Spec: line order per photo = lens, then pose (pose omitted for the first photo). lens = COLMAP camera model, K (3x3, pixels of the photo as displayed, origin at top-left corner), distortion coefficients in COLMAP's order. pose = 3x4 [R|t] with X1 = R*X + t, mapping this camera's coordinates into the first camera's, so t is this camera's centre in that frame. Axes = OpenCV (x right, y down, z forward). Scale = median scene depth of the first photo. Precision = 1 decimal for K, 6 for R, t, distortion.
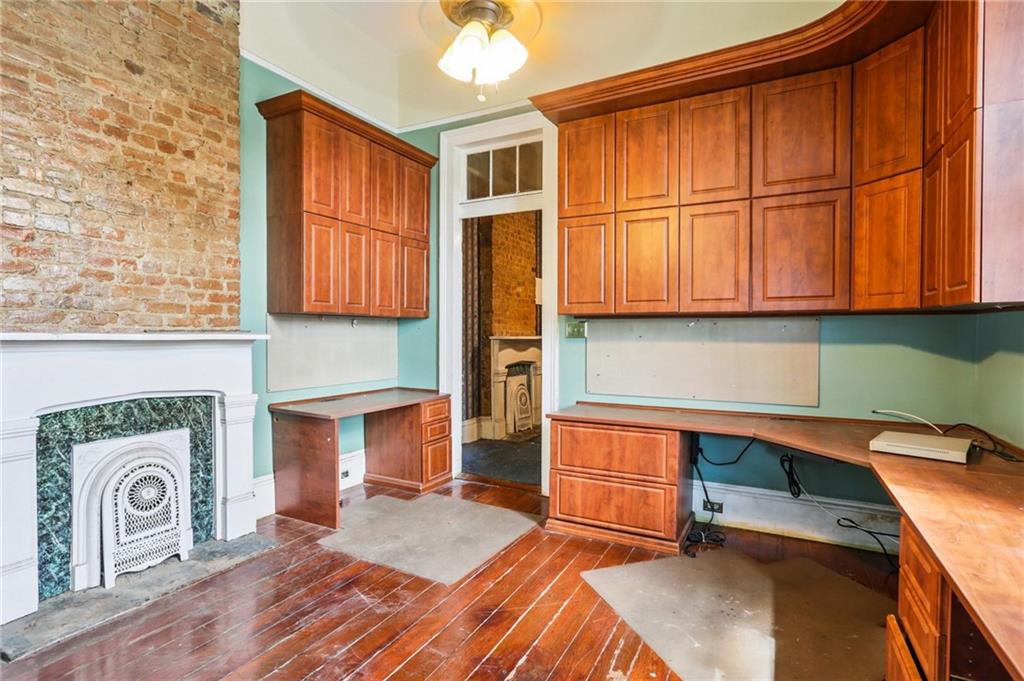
lens RADIAL K [[500.0, 0, 514.5], [0, 500.0, 334.6], [0, 0, 1]] dist [-0.002062, -0.000023]
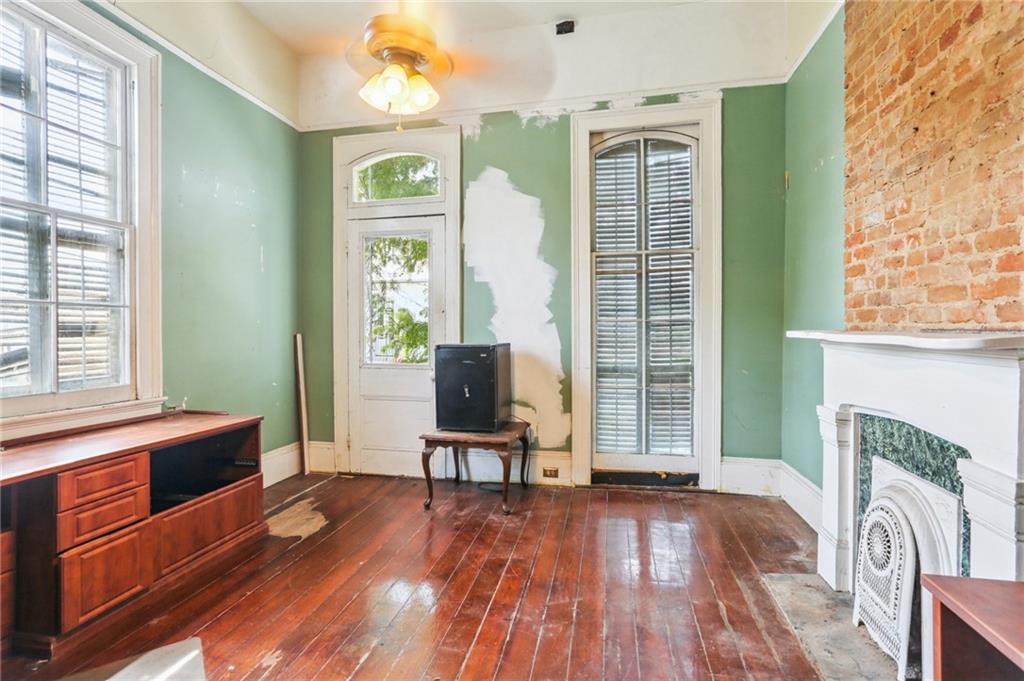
lens RADIAL K [[500.0, 0, 514.0], [0, 500.0, 334.3], [0, 0, 1]] dist [-0.002062, -0.000023]
pose [[-0.960778, 0.004693, -0.277280, 0.001214], [-0.000068, 0.999853, 0.017157, -0.013154], [0.277320, 0.016503, -0.960636, 1.497485]]
